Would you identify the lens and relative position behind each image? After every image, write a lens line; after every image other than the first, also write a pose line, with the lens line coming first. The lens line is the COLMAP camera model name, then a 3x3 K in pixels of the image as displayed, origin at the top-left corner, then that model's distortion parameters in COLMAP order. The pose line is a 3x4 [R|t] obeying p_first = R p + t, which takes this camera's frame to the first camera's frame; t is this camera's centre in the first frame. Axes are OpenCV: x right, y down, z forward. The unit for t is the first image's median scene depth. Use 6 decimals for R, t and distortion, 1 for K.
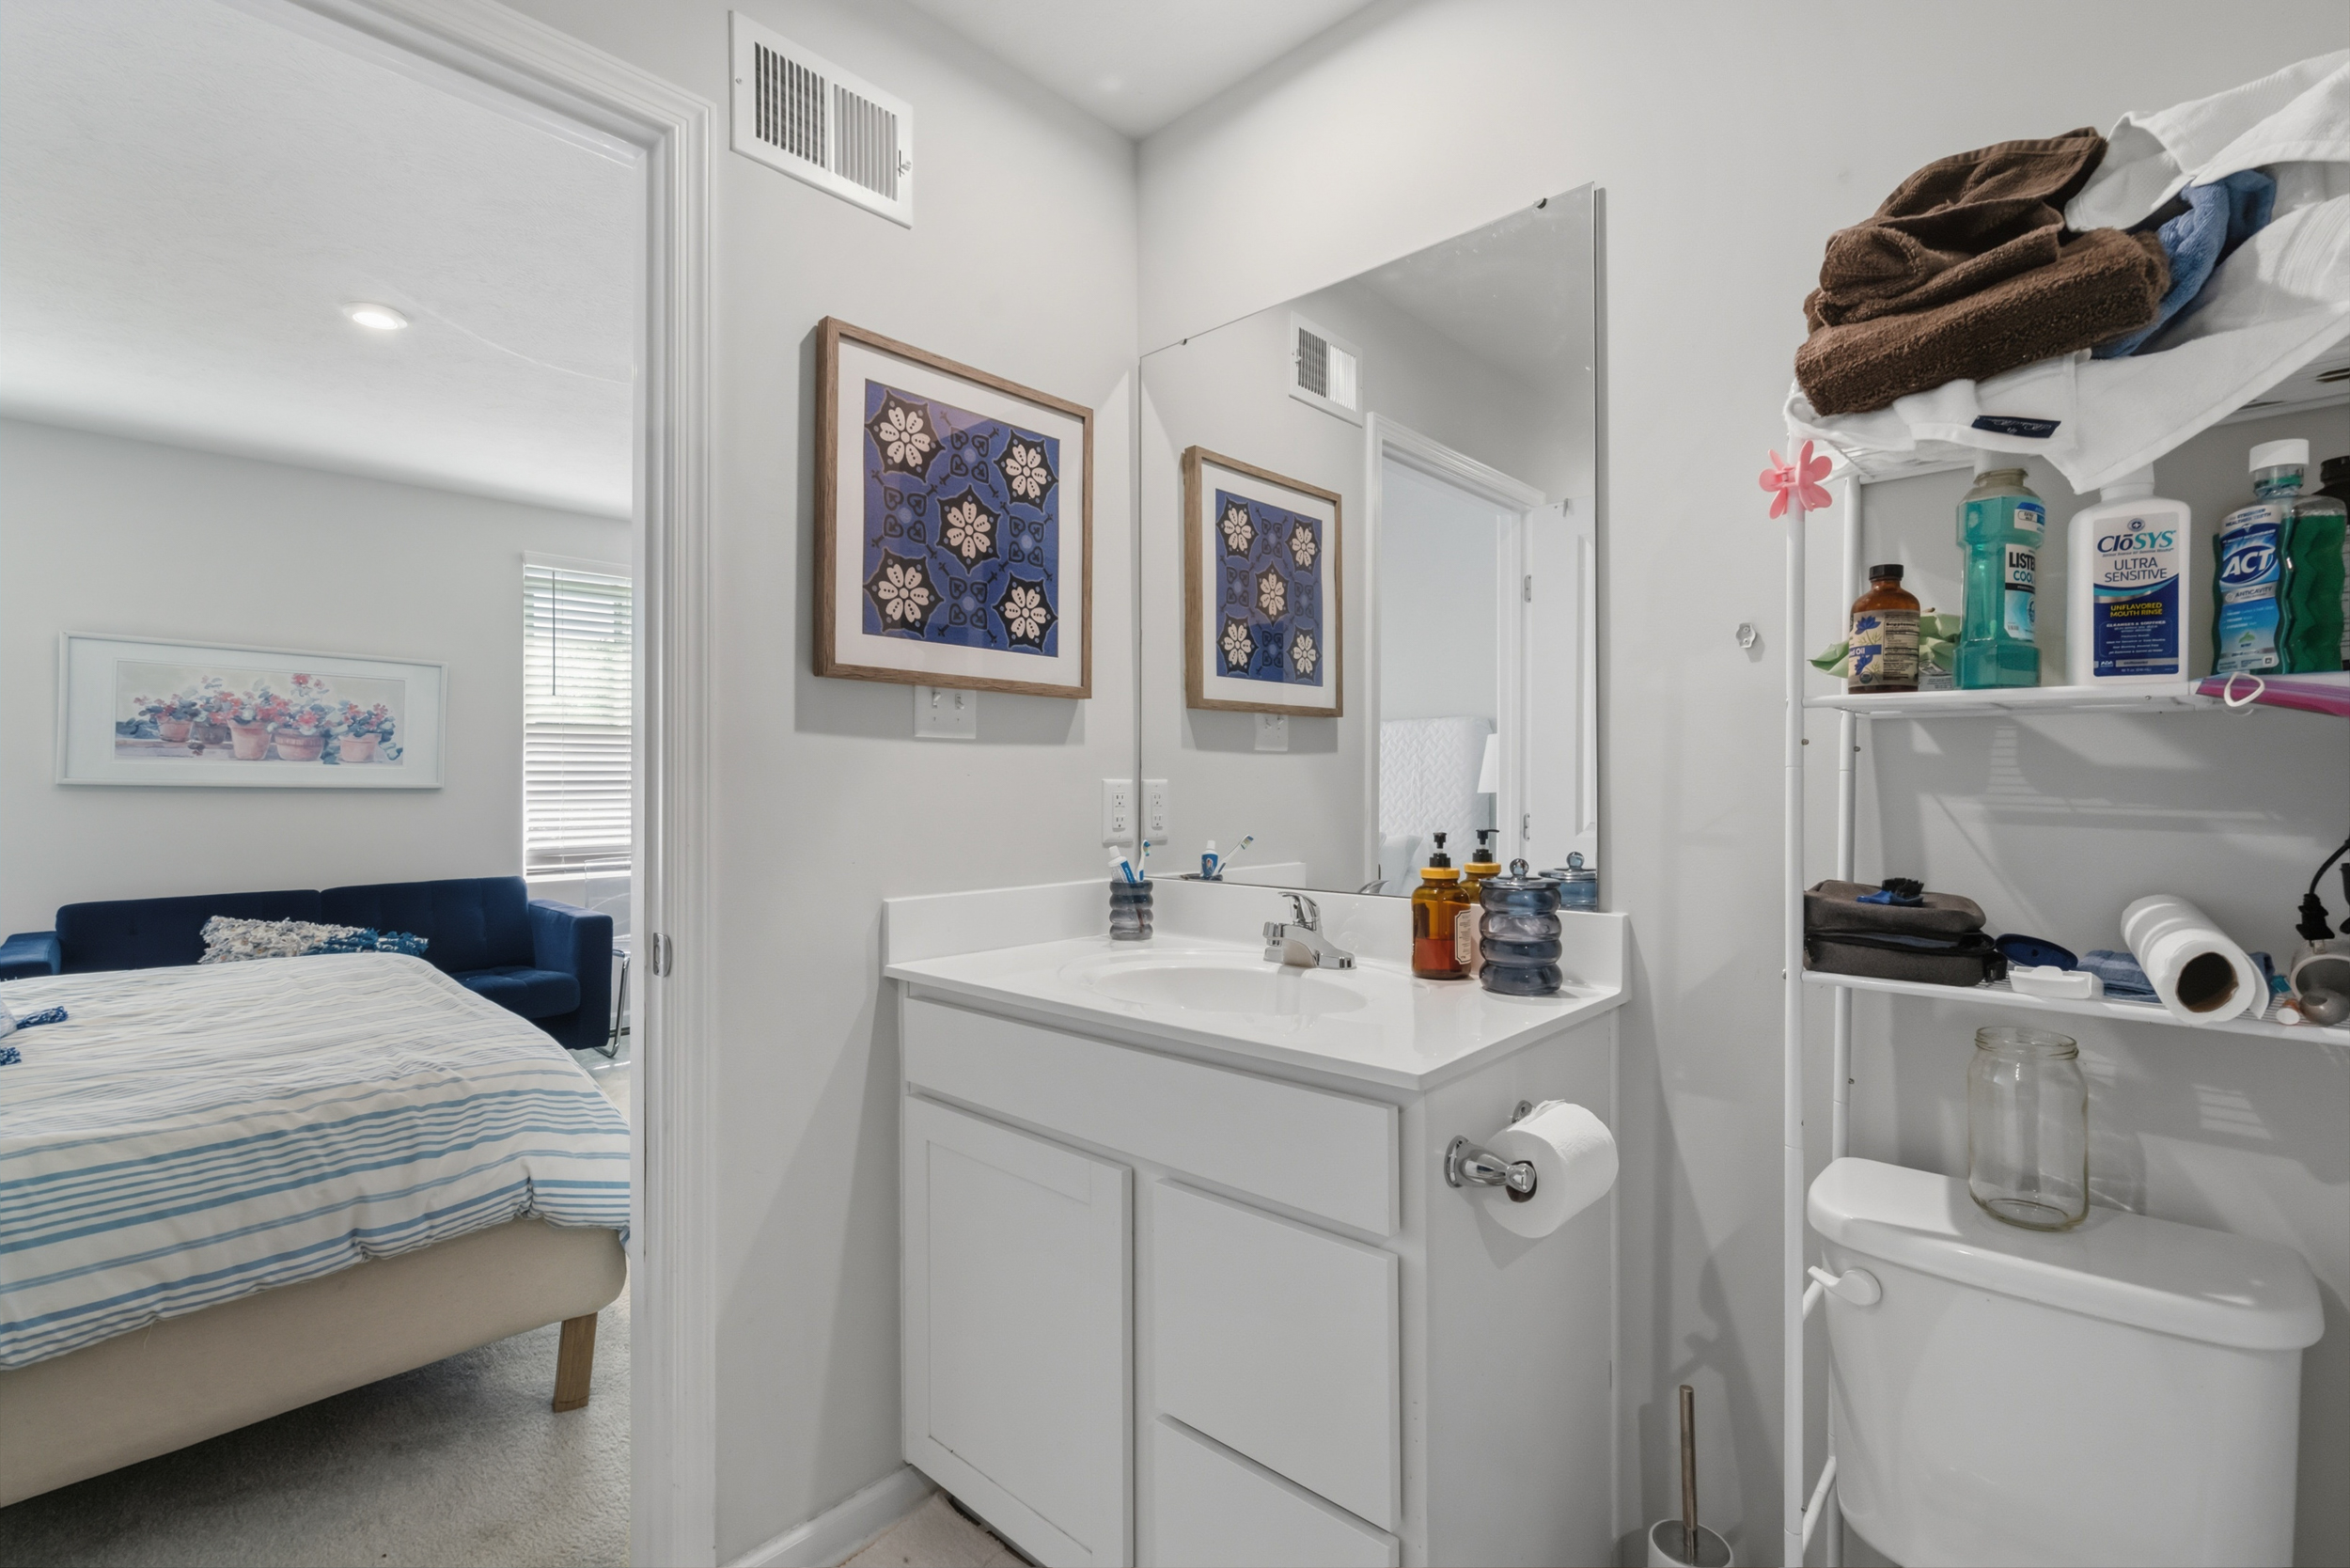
lens RADIAL K [[1076.4, 0, 1179.1], [0, 1076.4, 775.7], [0, 0, 1]] dist [-0.002560, 0.001278]
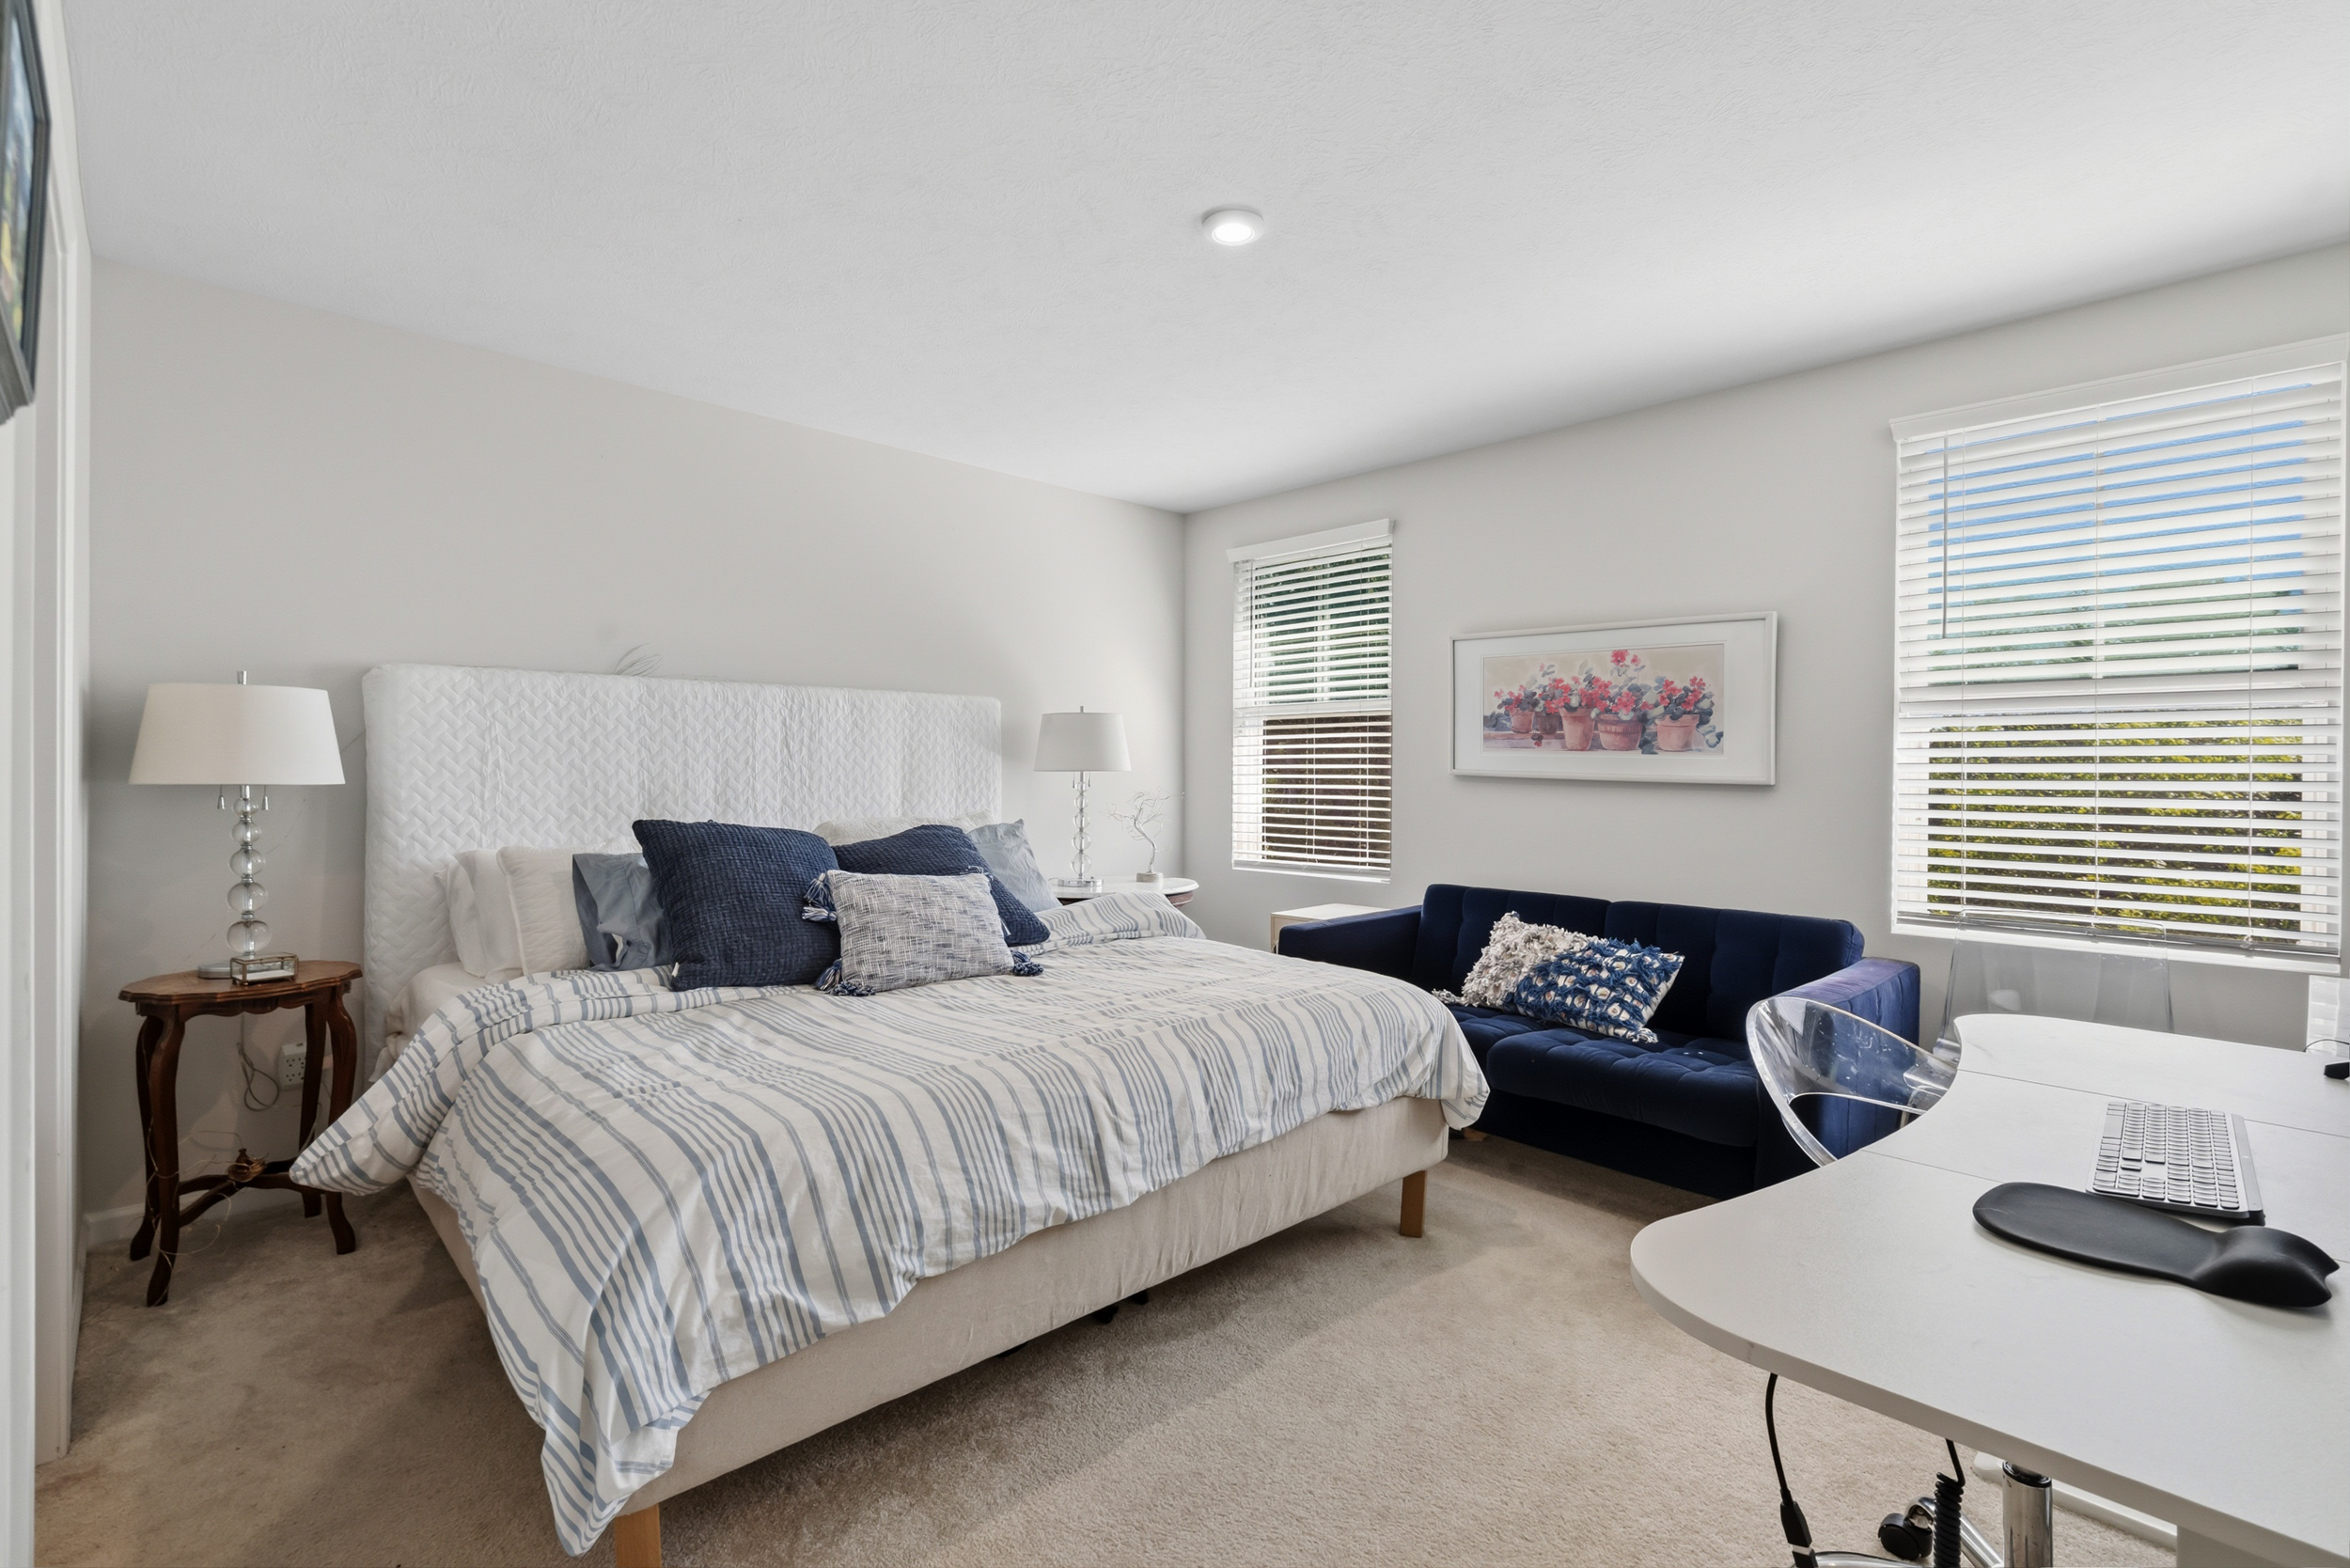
lens RADIAL K [[1076.4, 0, 1166.9], [0, 1076.4, 783.8], [0, 0, 1]] dist [-0.002560, 0.001278]
pose [[-0.069939, 0.006813, -0.997528, 0.078203], [-0.012573, 0.999891, 0.007711, 0.011271], [0.997472, 0.013081, -0.069846, 0.707932]]
